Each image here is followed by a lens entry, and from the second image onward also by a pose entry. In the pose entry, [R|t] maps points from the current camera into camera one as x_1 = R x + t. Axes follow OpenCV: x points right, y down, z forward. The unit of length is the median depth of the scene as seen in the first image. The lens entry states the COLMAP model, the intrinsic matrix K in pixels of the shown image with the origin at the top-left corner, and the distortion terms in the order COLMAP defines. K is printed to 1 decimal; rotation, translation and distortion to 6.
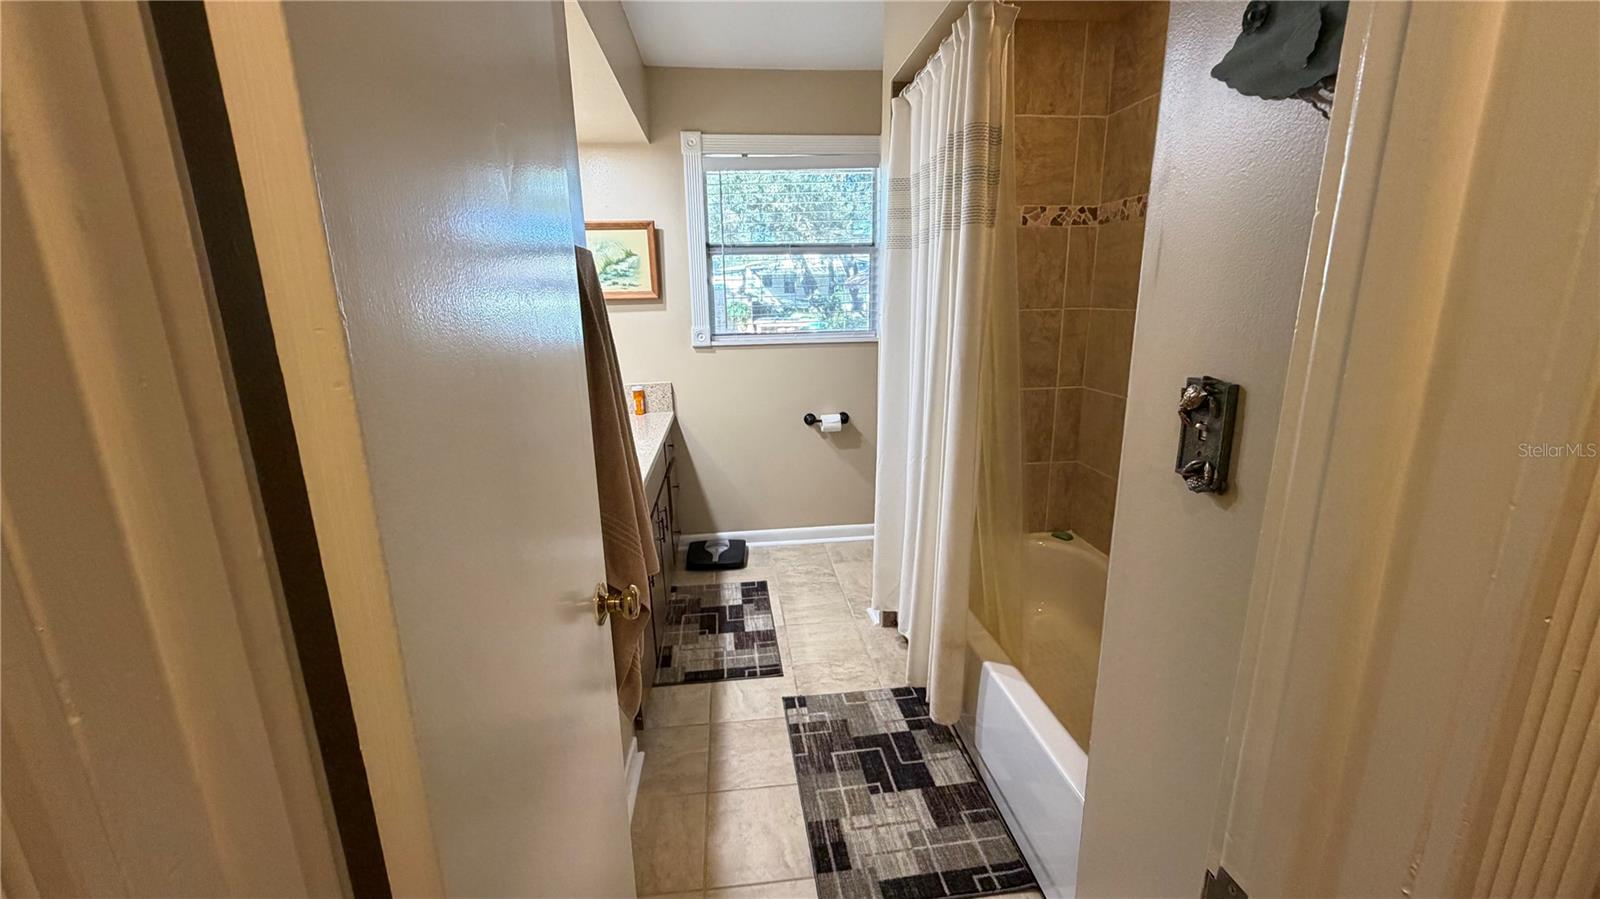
lens RADIAL K [[638.9, 0, 796.8], [0, 638.9, 453.7], [0, 0, 1]] dist [-0.002953, 0.001030]
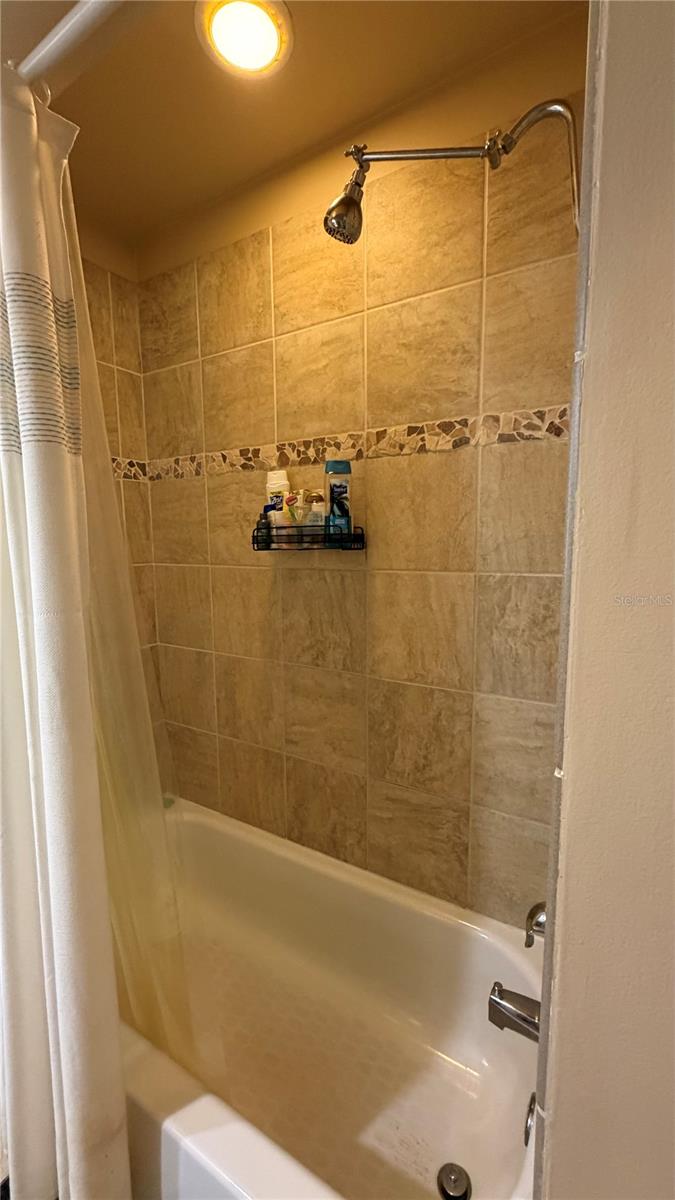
lens RADIAL K [[479.2, 0, 334.8], [0, 479.2, 598.3], [0, 0, 1]] dist [-0.002953, 0.001030]
pose [[0.611132, -0.090417, 0.786348, 0.054592], [0.191656, 0.980795, -0.036175, -0.104966], [-0.767975, 0.172816, 0.616724, 0.375043]]
